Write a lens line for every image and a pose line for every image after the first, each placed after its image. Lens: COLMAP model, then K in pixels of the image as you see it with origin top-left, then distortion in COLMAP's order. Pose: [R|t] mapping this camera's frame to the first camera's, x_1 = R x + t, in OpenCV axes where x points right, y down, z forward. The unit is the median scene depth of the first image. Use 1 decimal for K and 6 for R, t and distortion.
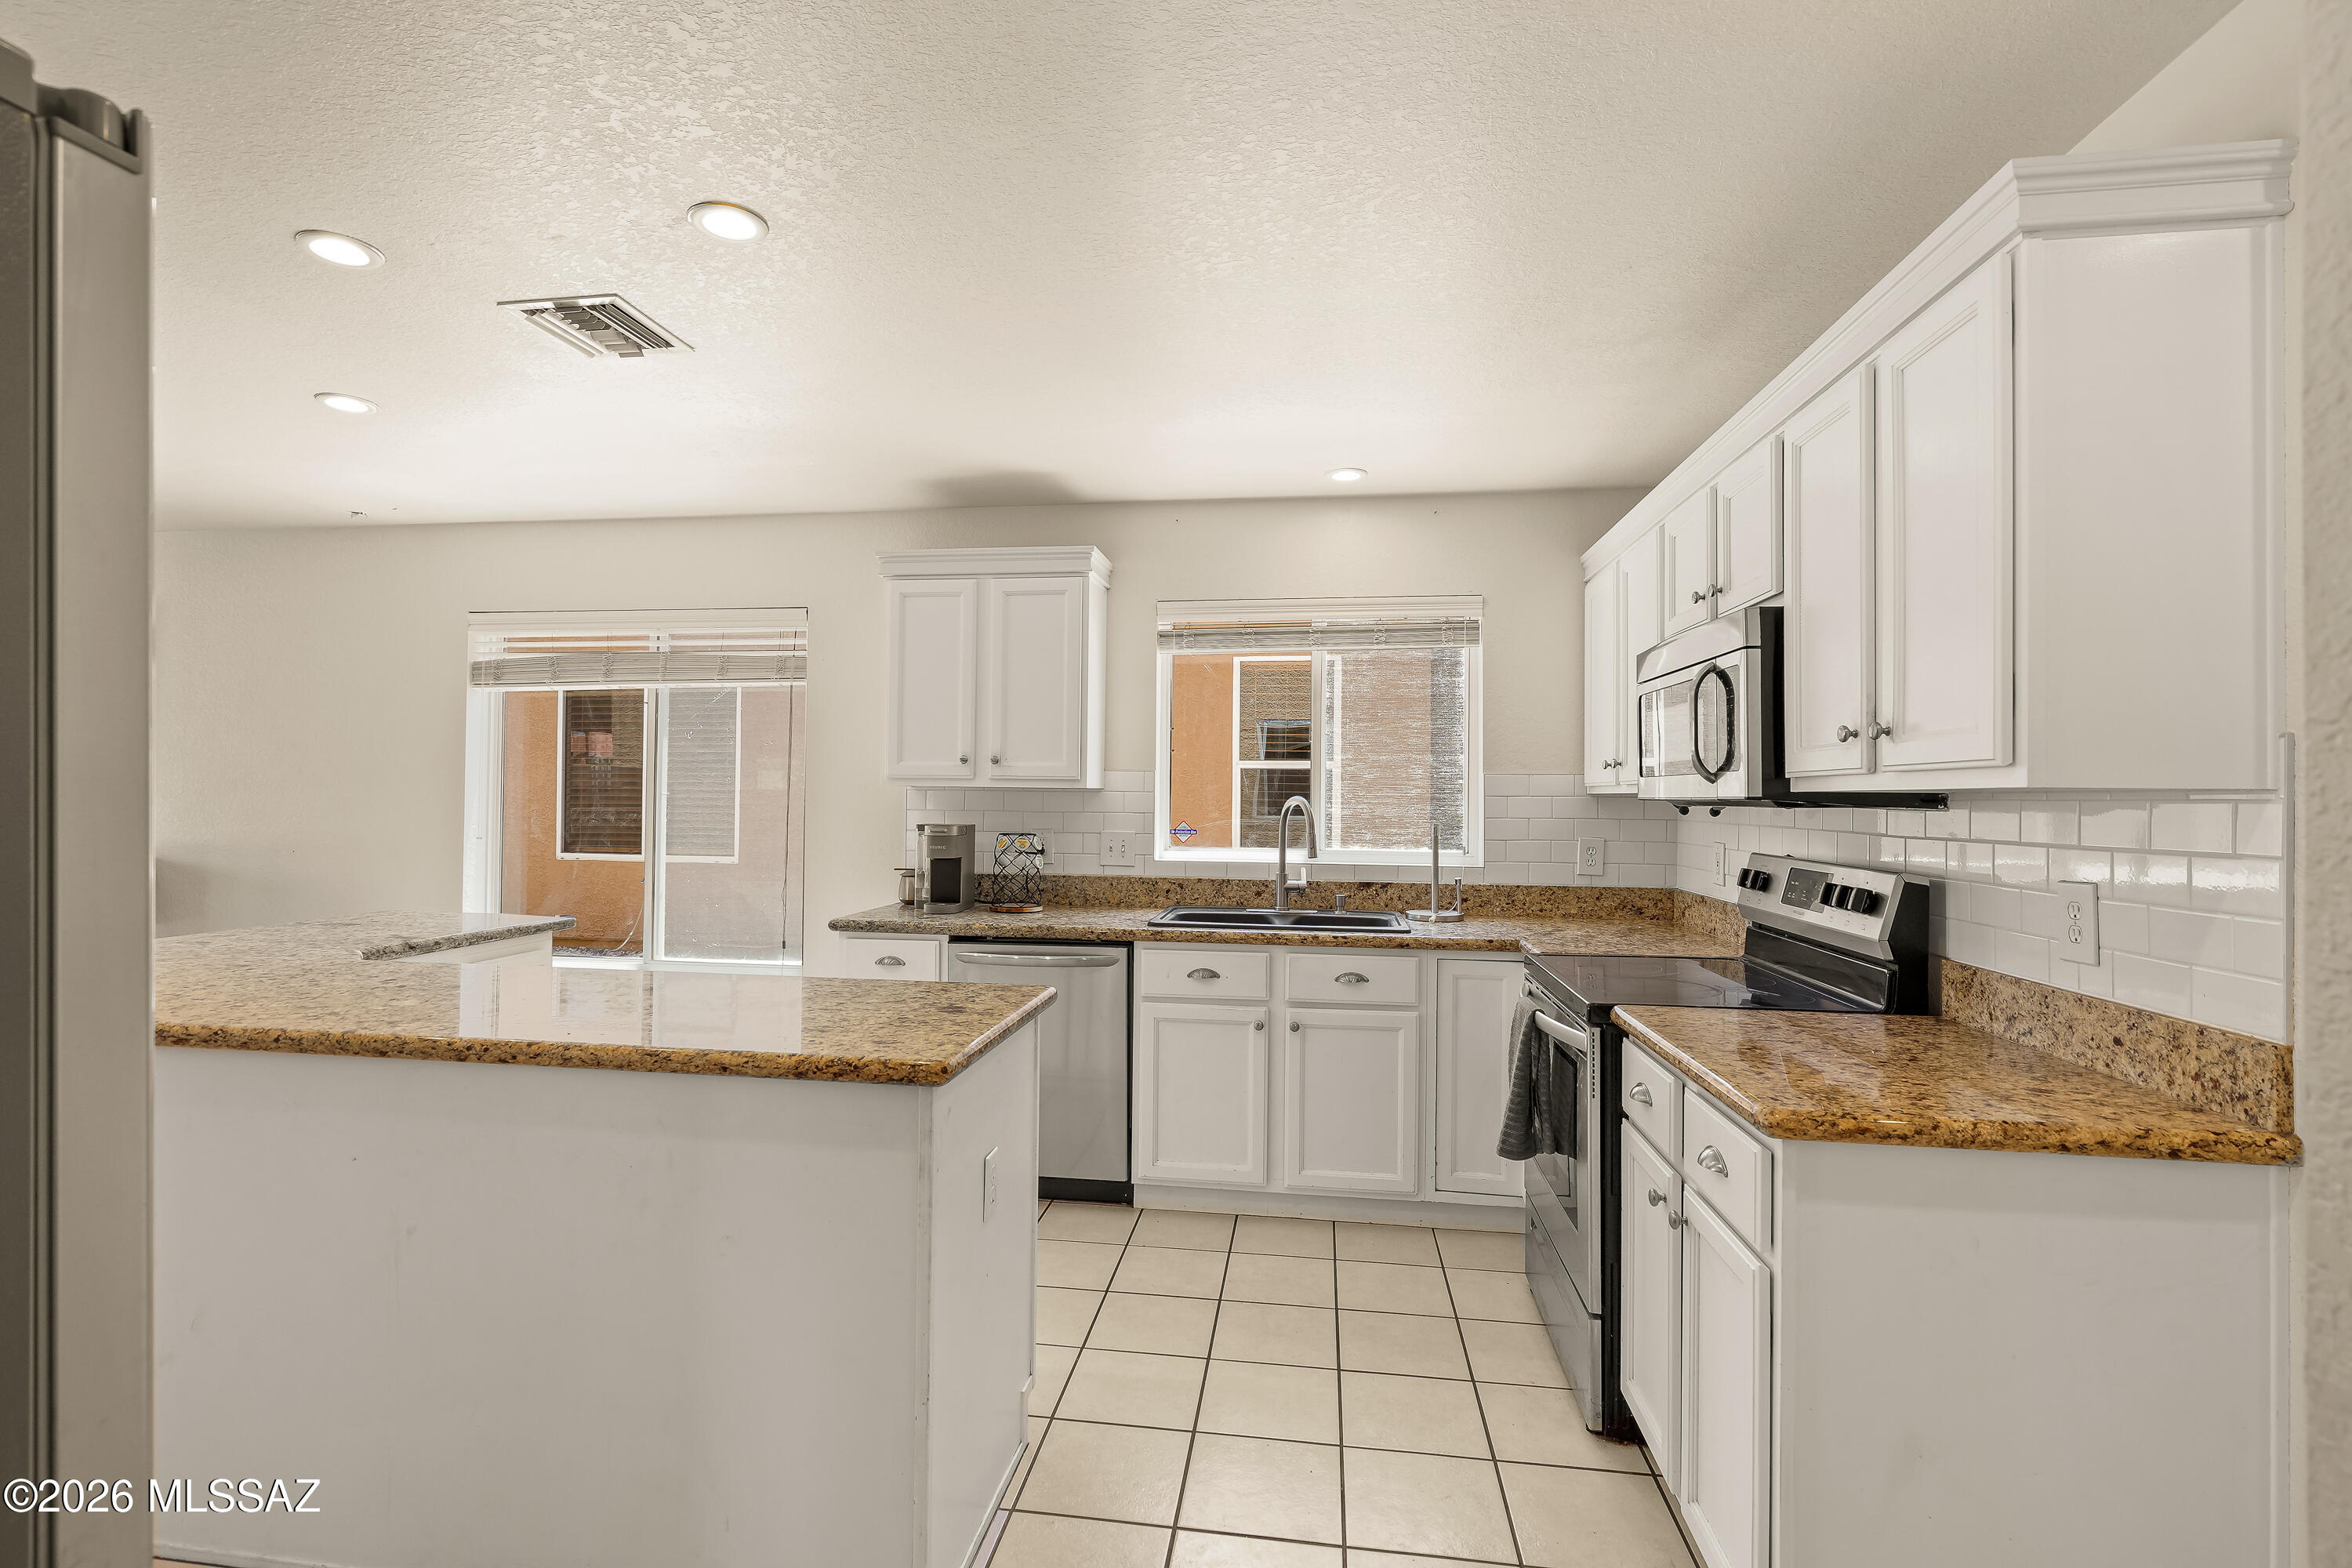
lens RADIAL K [[1086.3, 0, 1151.4], [0, 1086.3, 788.2], [0, 0, 1]] dist [0.004335, 0.000058]
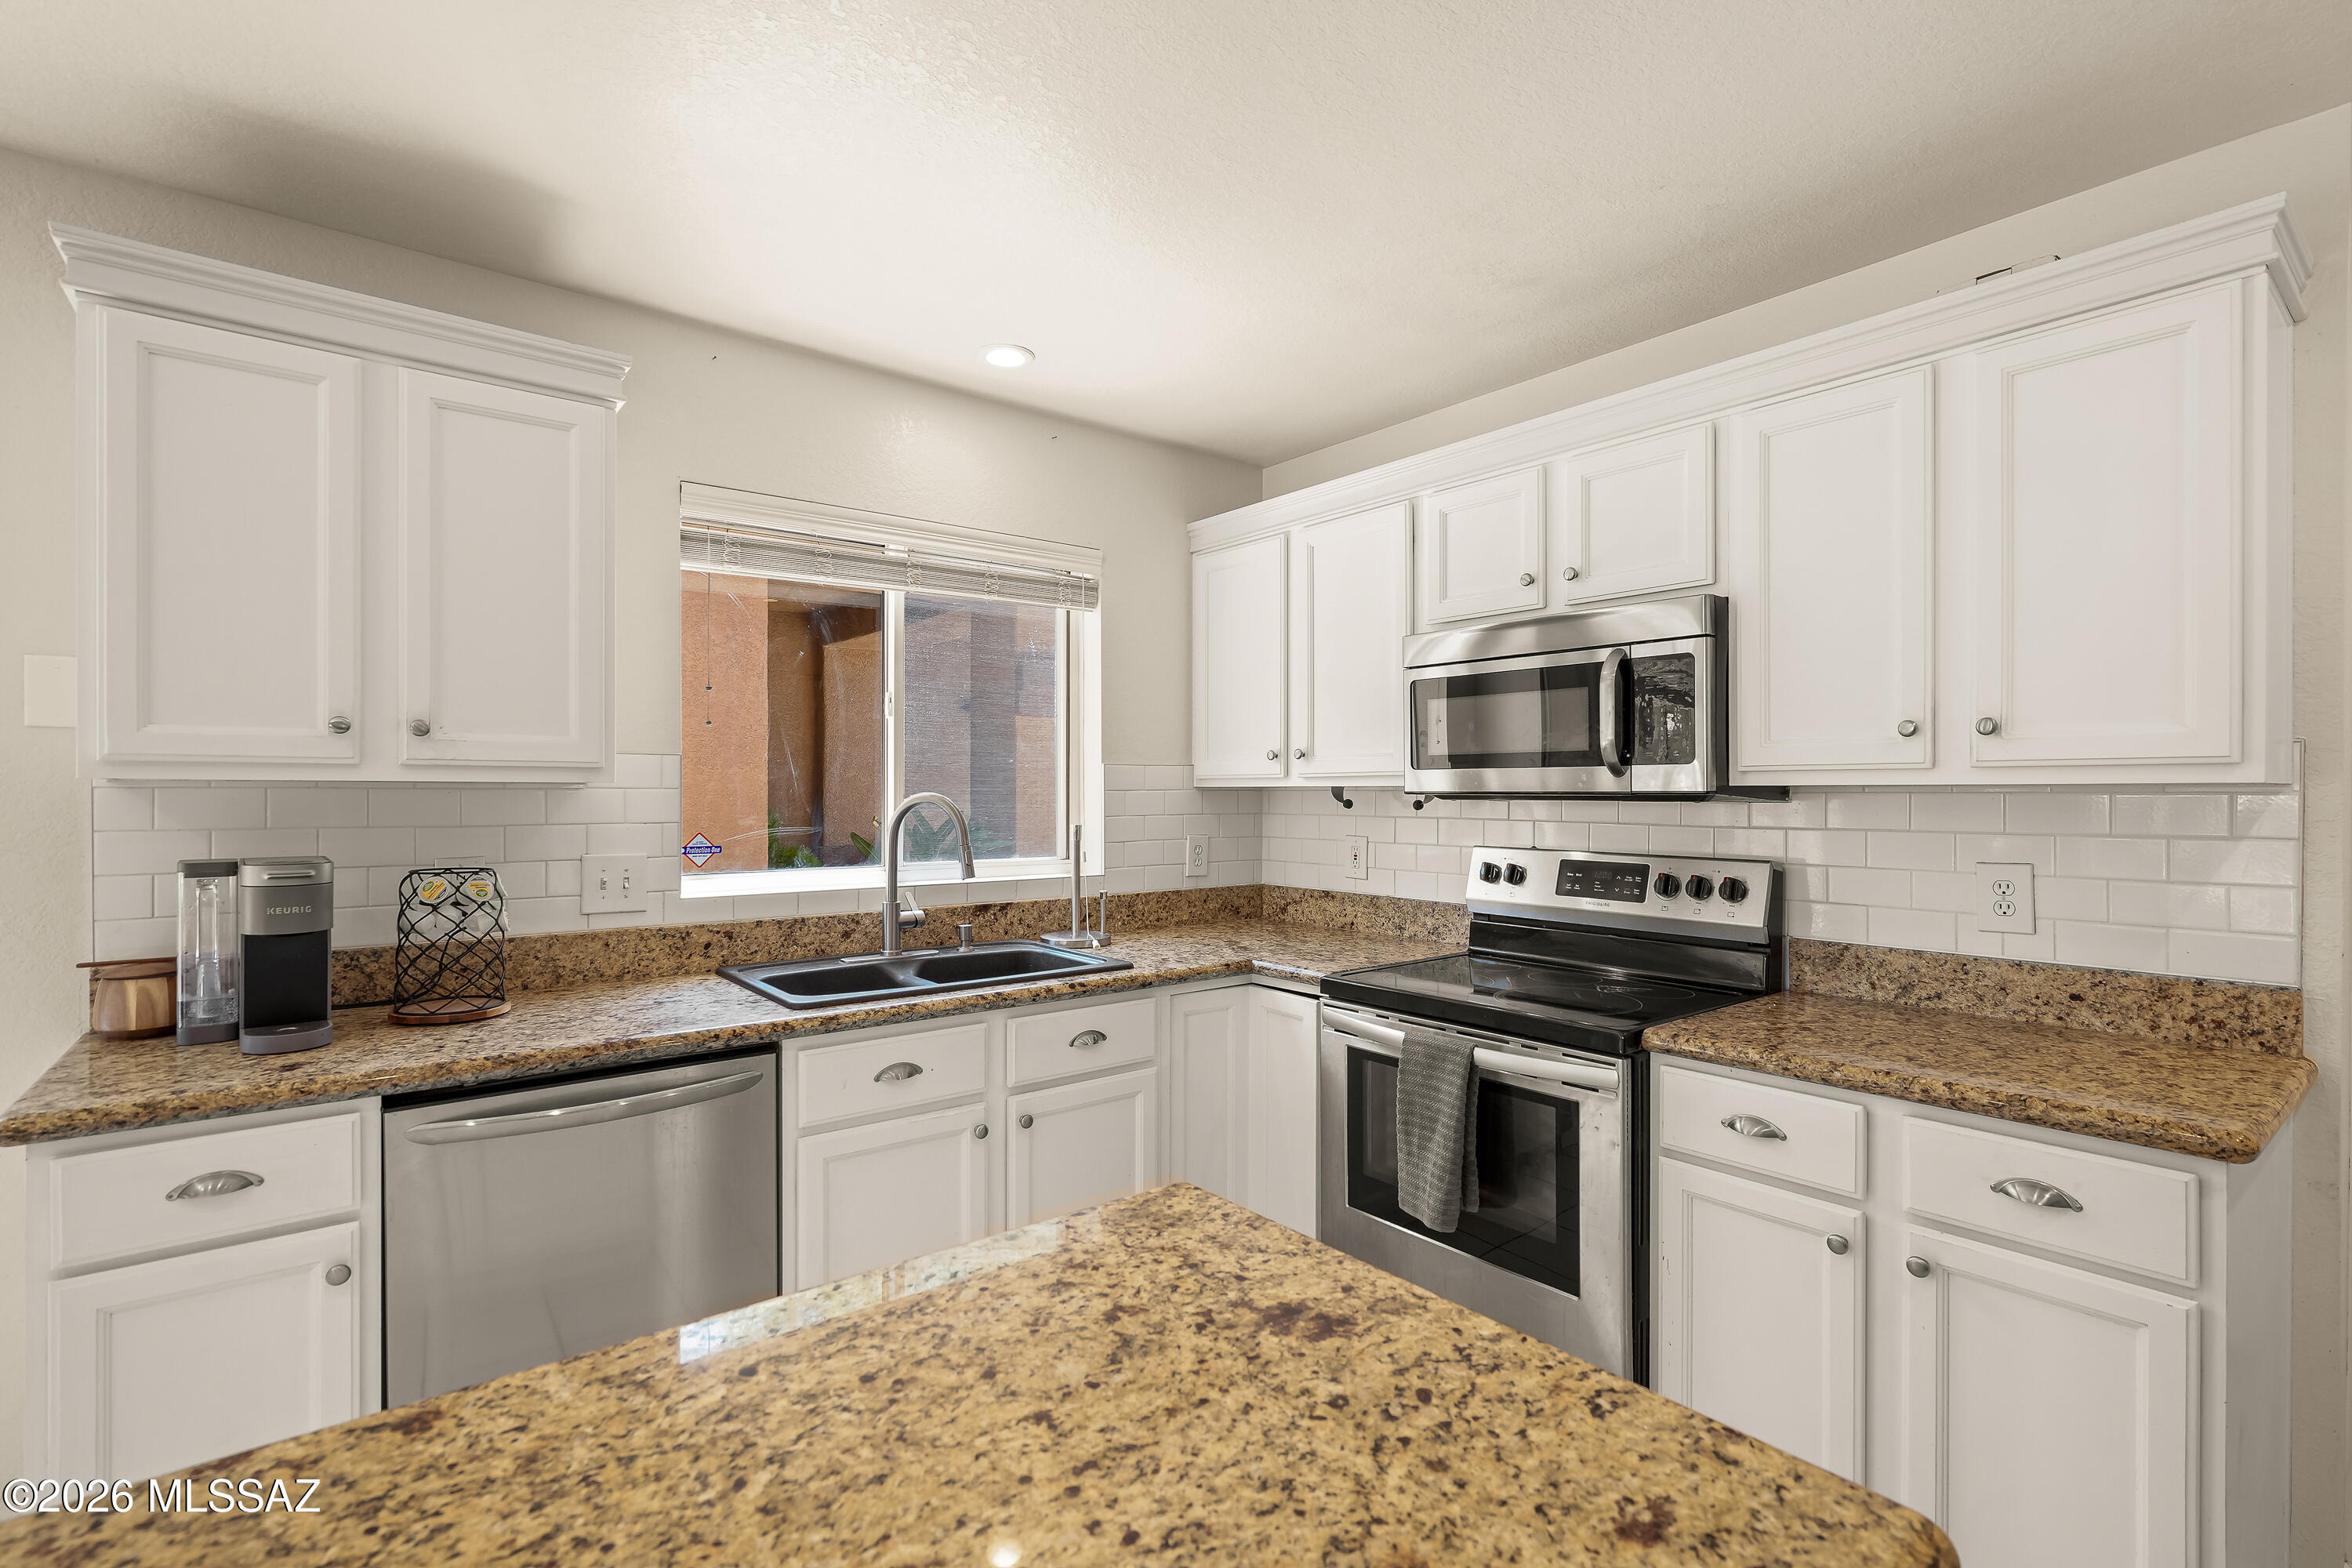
lens RADIAL K [[1086.3, 0, 1181.4], [0, 1086.3, 788.9], [0, 0, 1]] dist [0.004335, 0.000058]
pose [[0.681302, -0.007950, 0.731959, -0.293132], [0.000547, 0.999946, 0.010352, -0.002587], [-0.732002, -0.006652, 0.681270, 0.421166]]
